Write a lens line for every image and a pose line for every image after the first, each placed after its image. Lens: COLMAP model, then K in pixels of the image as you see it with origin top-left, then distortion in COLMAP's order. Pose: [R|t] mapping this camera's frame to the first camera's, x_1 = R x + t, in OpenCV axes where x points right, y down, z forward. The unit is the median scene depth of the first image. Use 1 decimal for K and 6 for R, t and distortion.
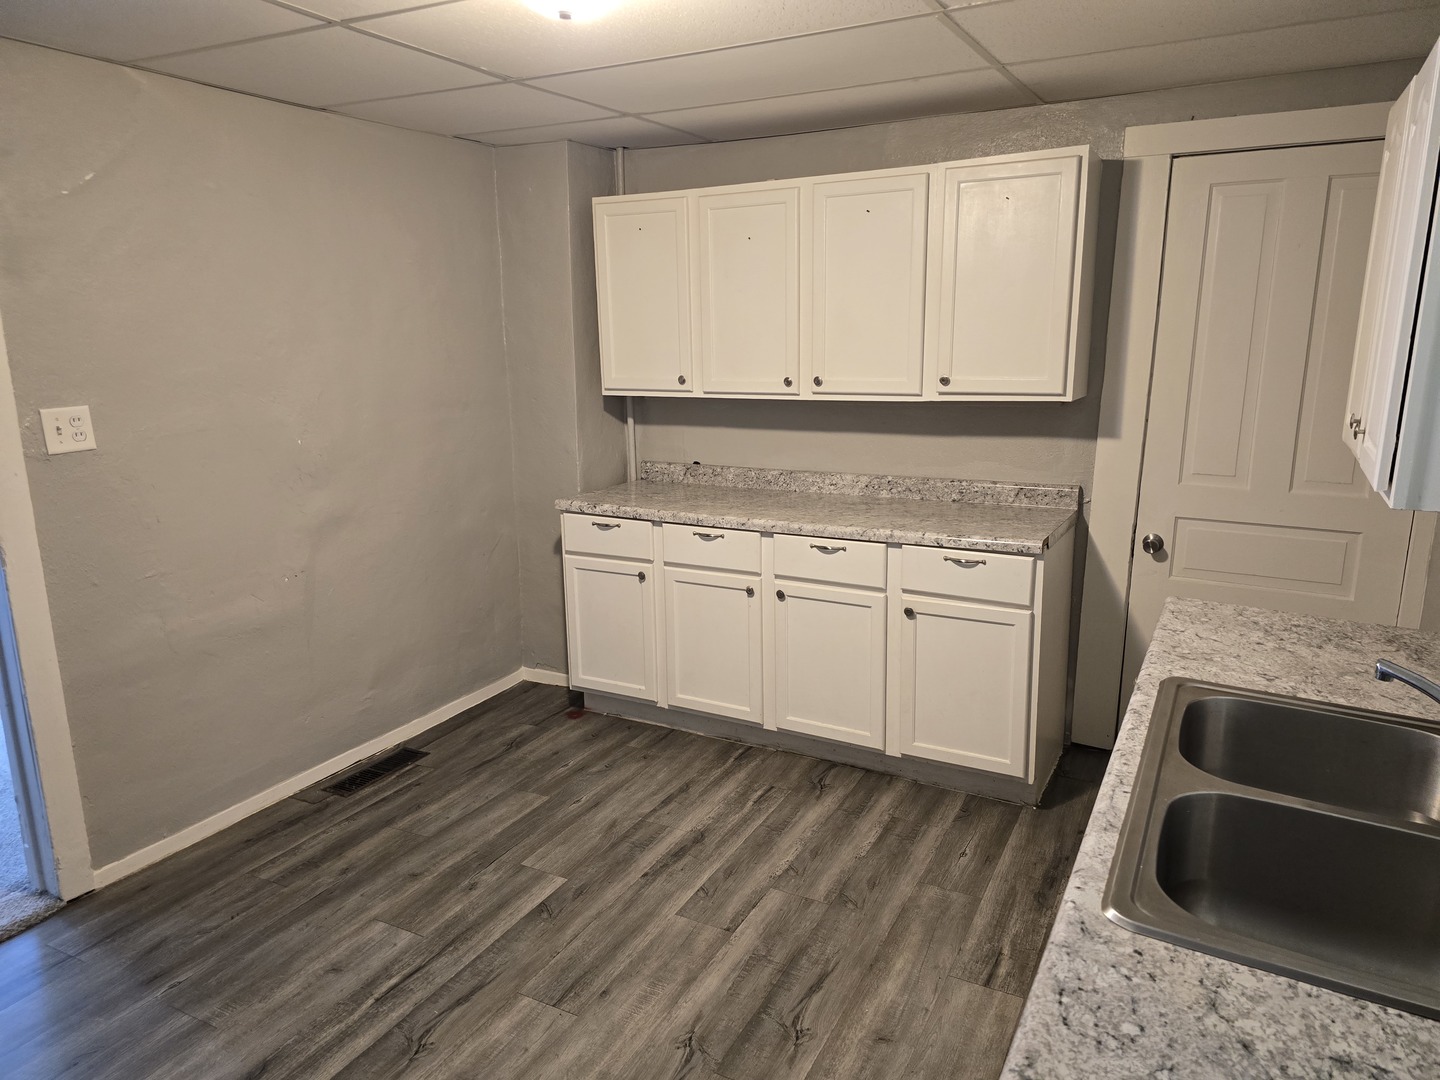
lens RADIAL K [[971.5, 0, 711.9], [0, 971.5, 543.6], [0, 0, 1]] dist [0.047085, -0.014293]
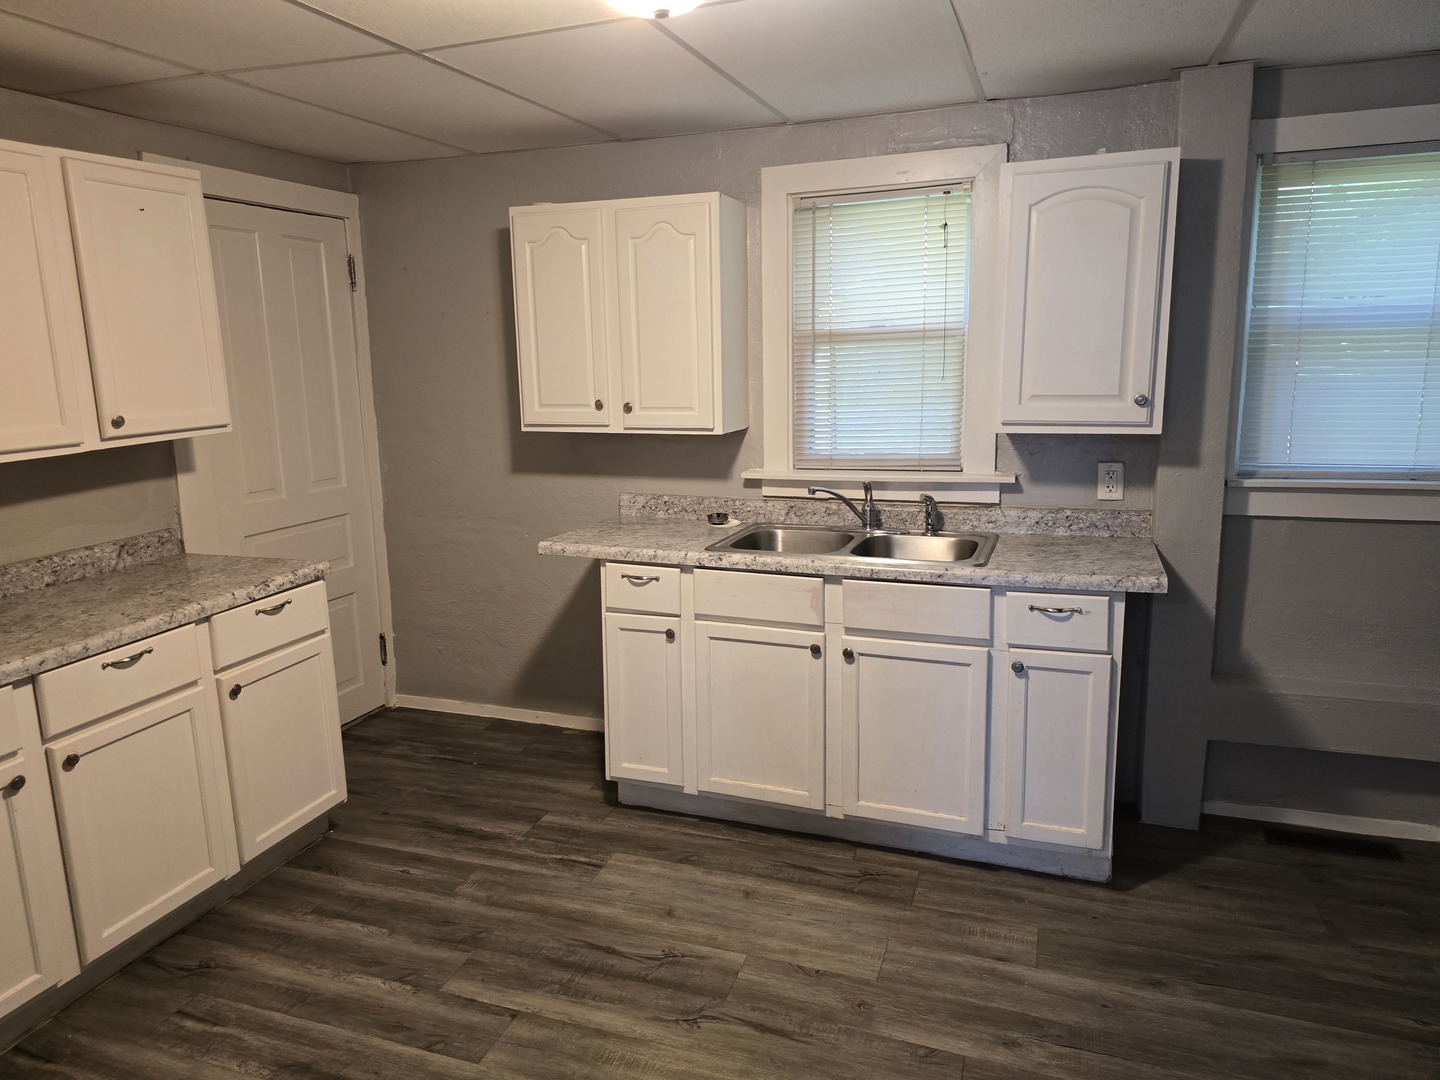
lens RADIAL K [[971.5, 0, 713.2], [0, 971.5, 531.0], [0, 0, 1]] dist [0.047085, -0.014293]
pose [[-0.150611, -0.174181, 0.973128, -0.686565], [0.242983, 0.947638, 0.207225, -0.140707], [-0.958267, 0.267664, -0.100402, 0.680463]]
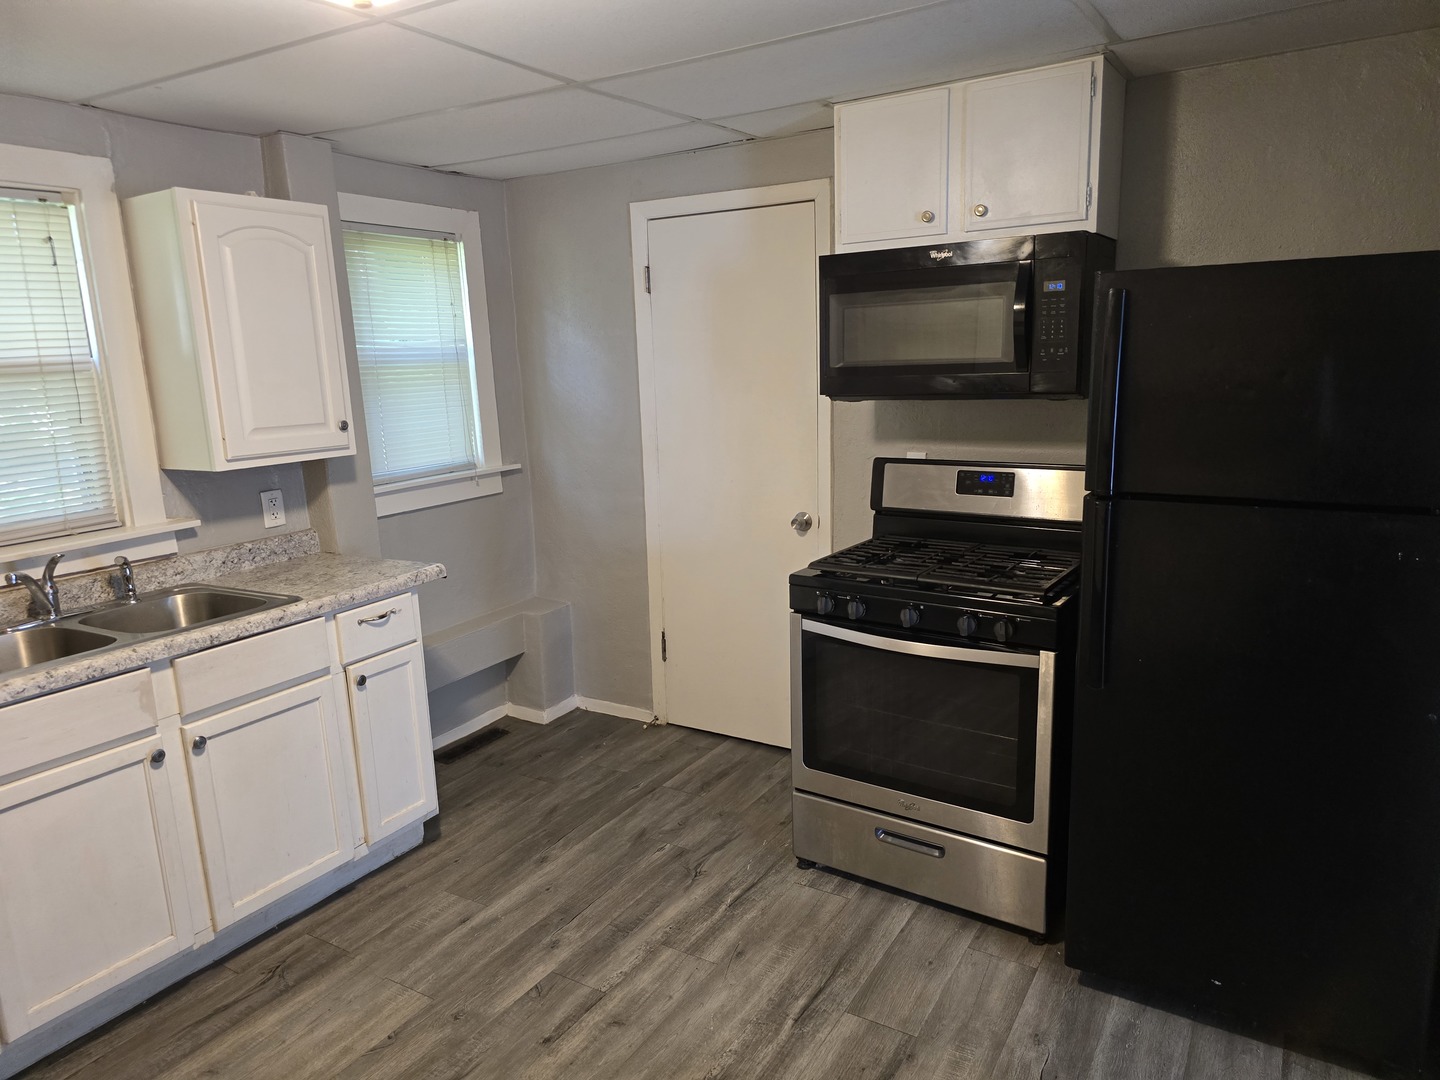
lens RADIAL K [[971.5, 0, 724.2], [0, 971.5, 544.8], [0, 0, 1]] dist [0.047085, -0.014293]
pose [[-0.998097, 0.032420, 0.052455, -0.291577], [0.051259, 0.909064, 0.413492, -0.258508], [-0.034279, 0.415394, -0.908996, 1.138444]]
